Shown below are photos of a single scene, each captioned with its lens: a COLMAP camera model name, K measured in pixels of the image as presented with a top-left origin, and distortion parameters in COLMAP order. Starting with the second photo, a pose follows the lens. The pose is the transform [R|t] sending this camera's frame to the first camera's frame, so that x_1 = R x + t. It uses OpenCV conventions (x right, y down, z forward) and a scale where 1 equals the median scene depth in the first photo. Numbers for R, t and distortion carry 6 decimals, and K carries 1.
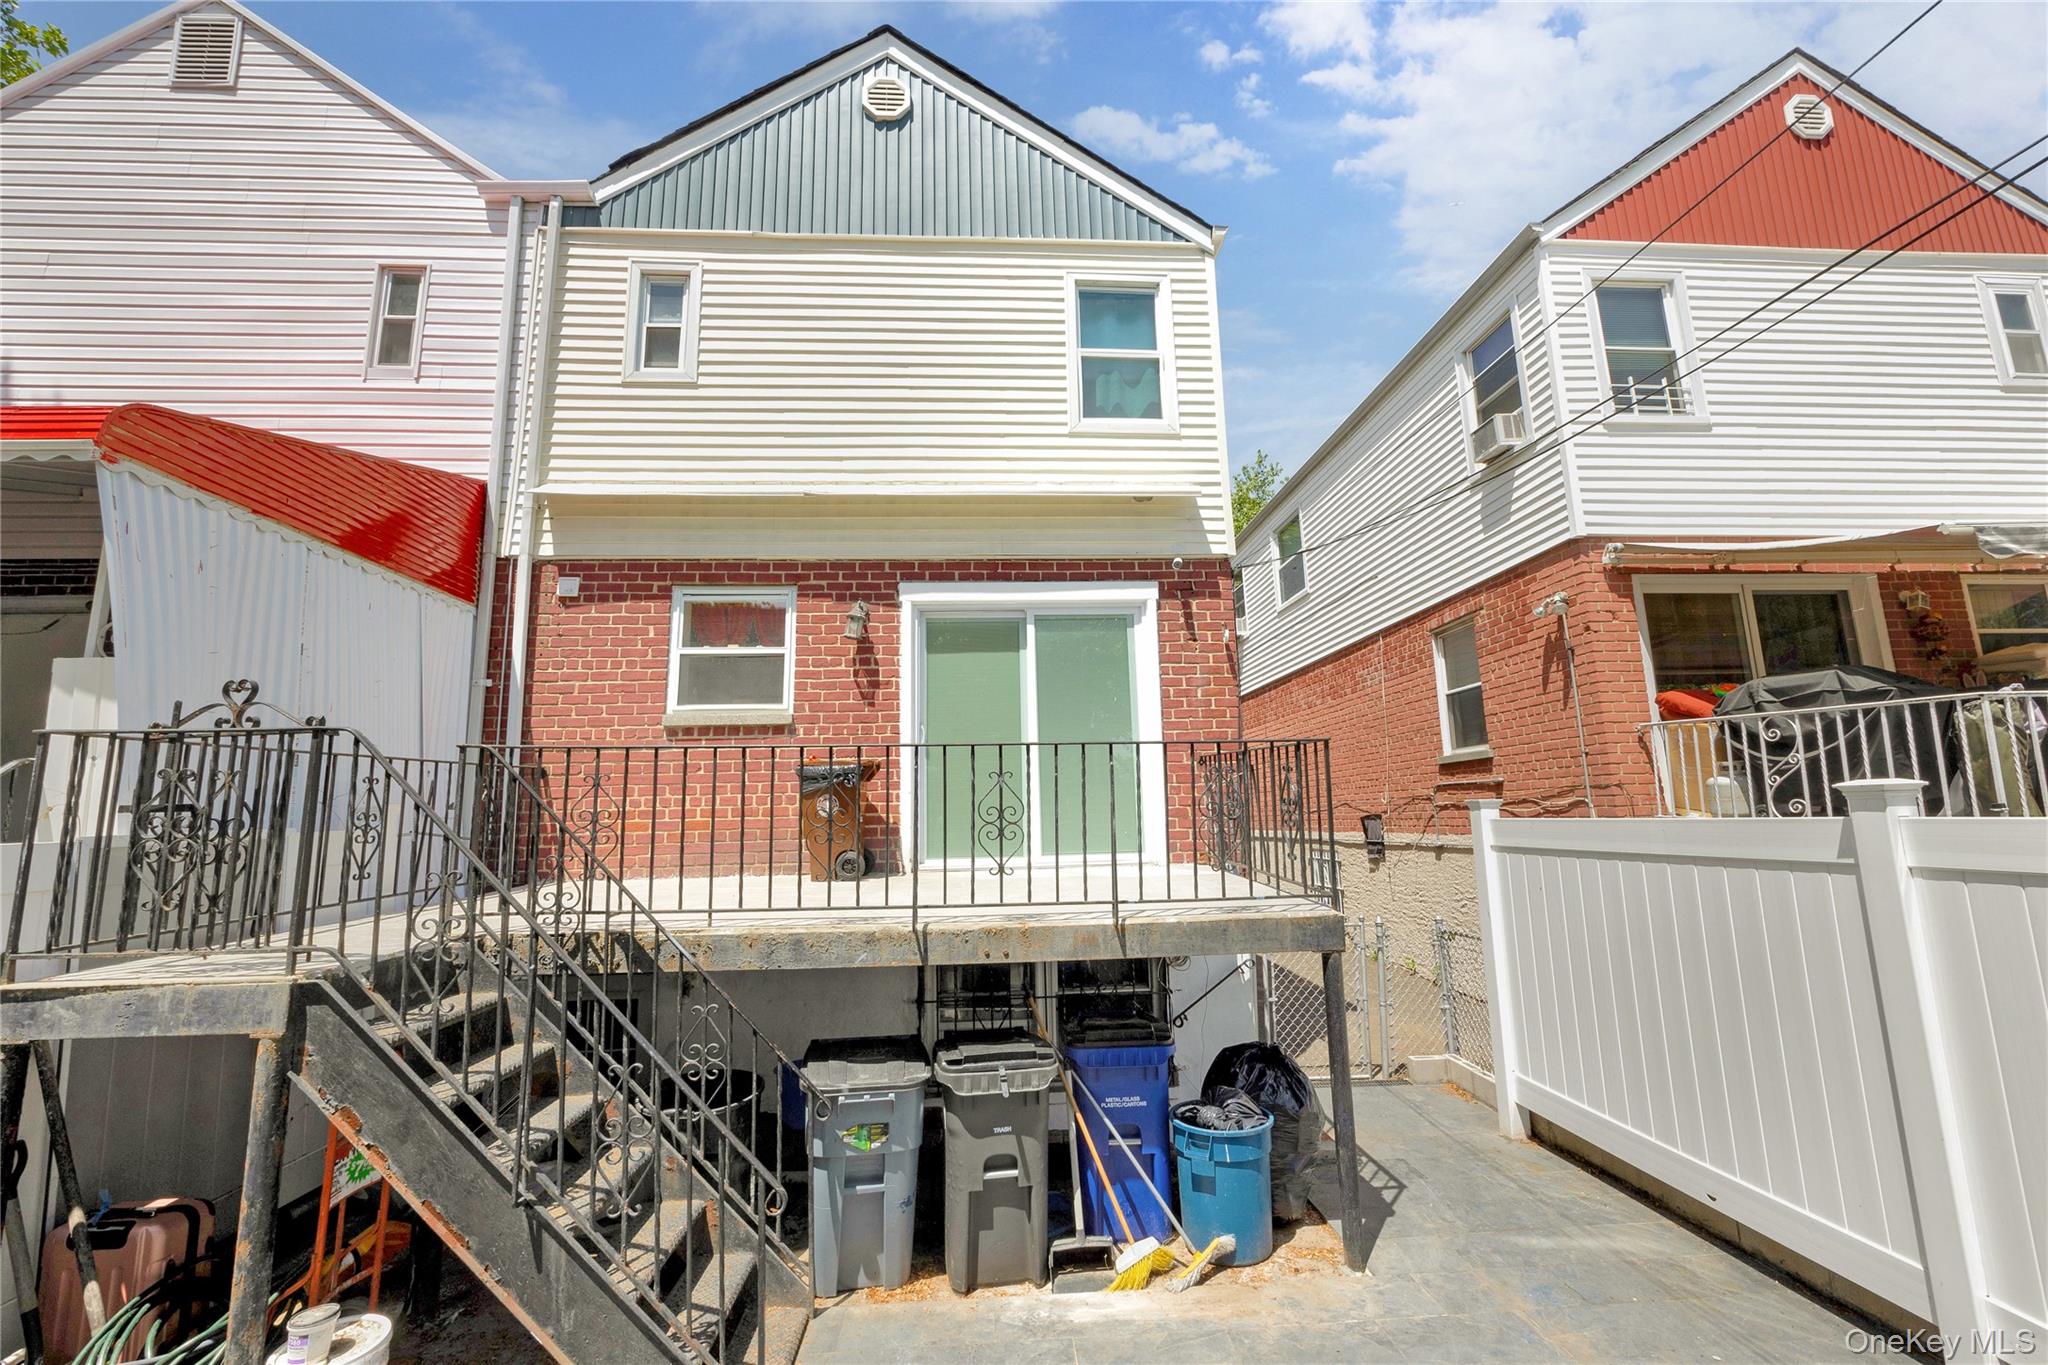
lens RADIAL K [[792.3, 0, 1015.0], [0, 792.3, 683.6], [0, 0, 1]] dist [0.000614, 0.000148]
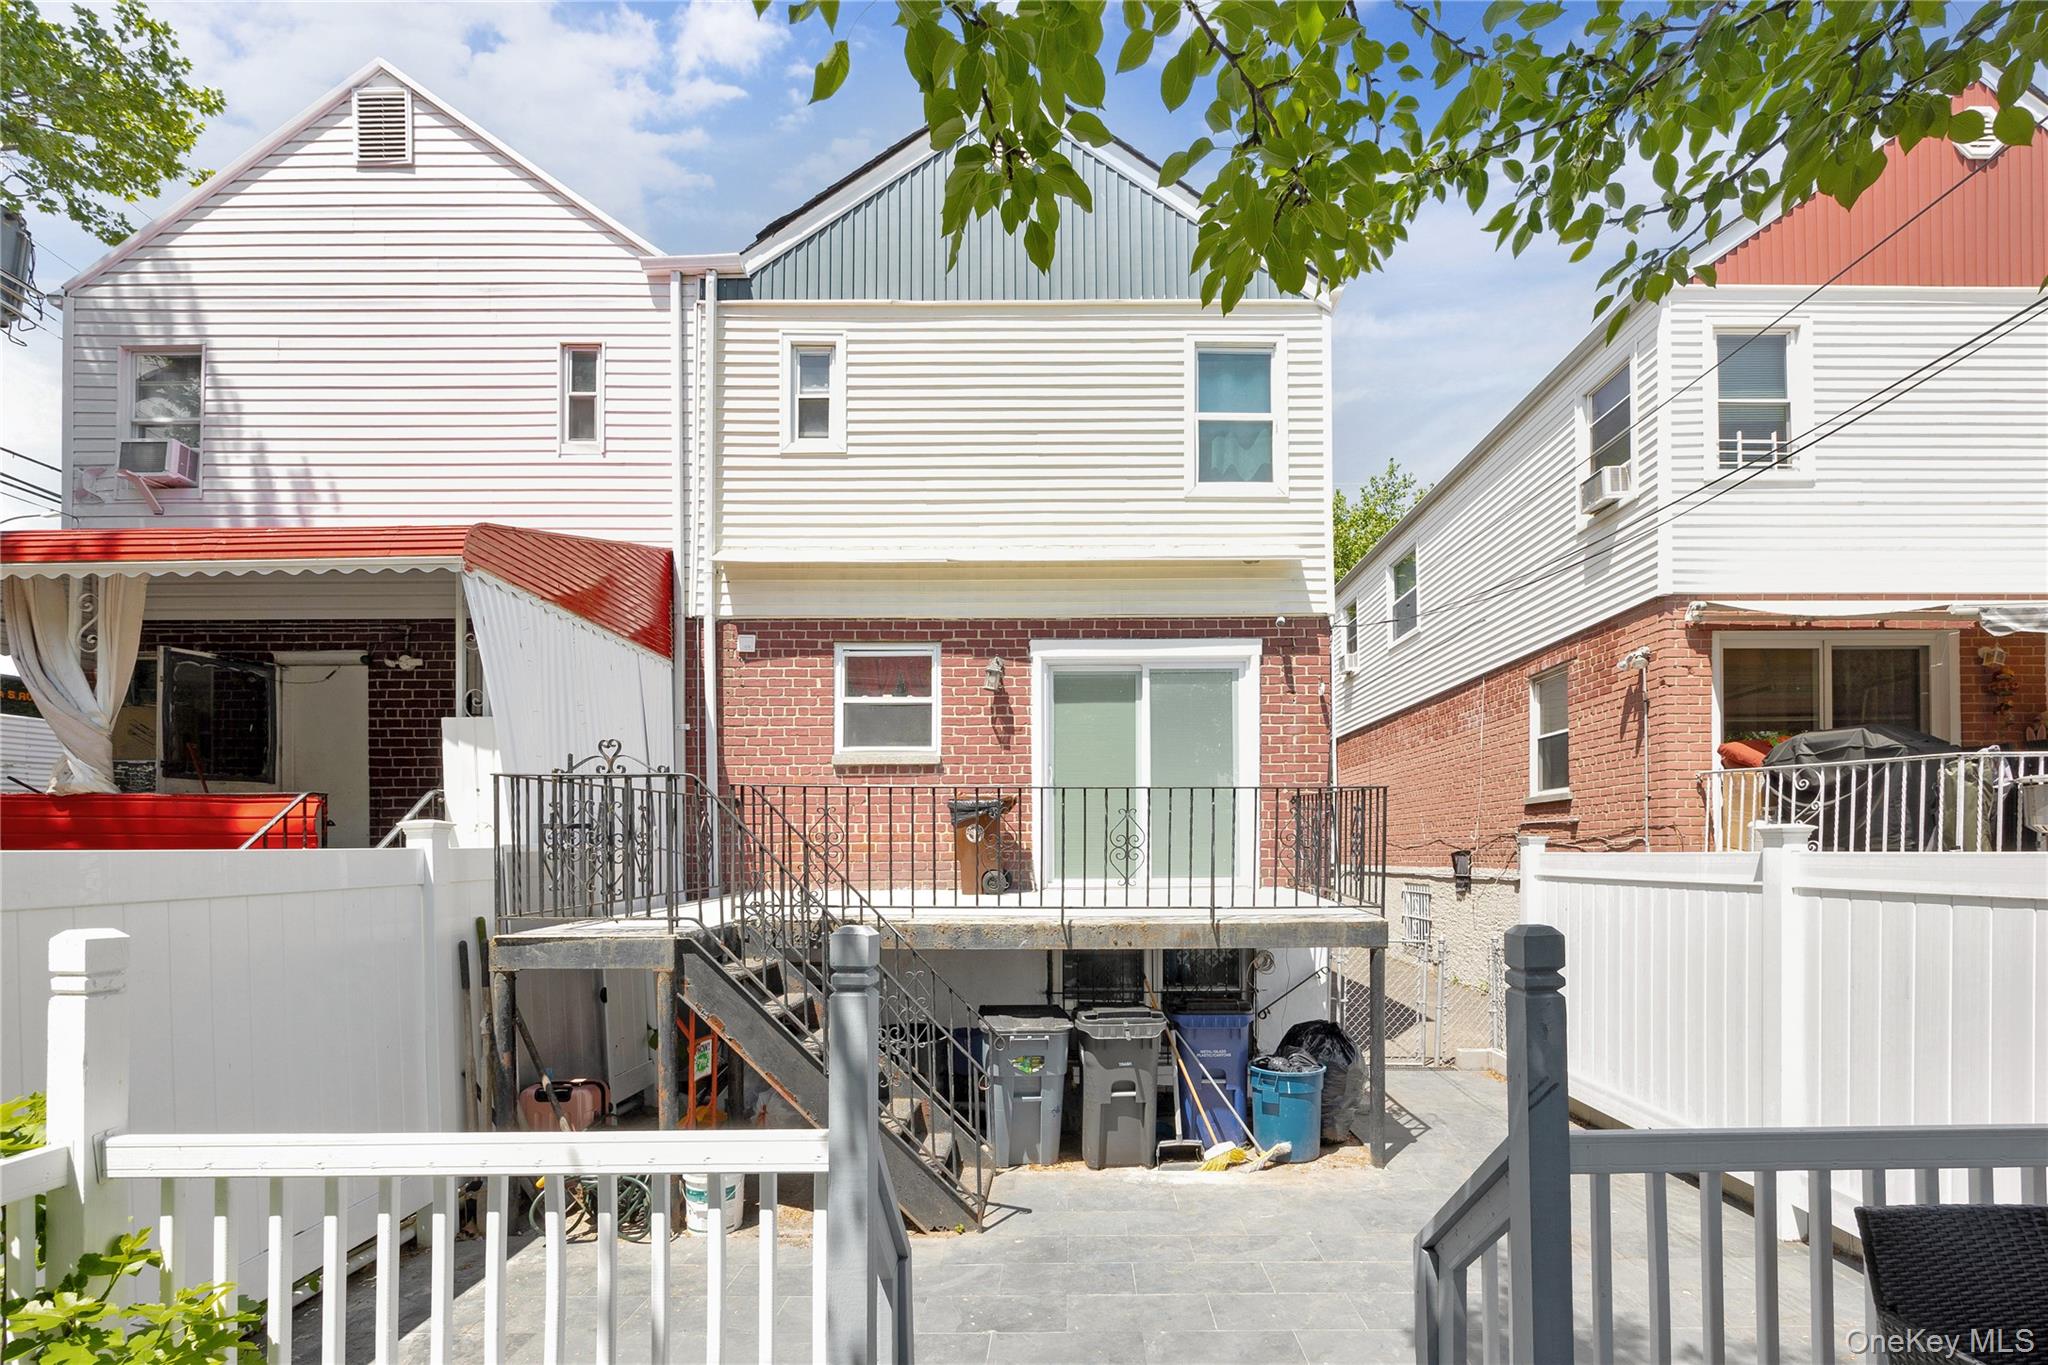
lens RADIAL K [[831.2, 0, 1059.3], [0, 831.2, 835.5], [0, 0, 1]] dist [0.000995, 0.000030]
pose [[0.997785, 0.015944, -0.064578, -0.023405], [-0.006165, 0.988836, 0.148881, -0.027790], [0.066231, -0.148153, 0.986744, -0.210985]]
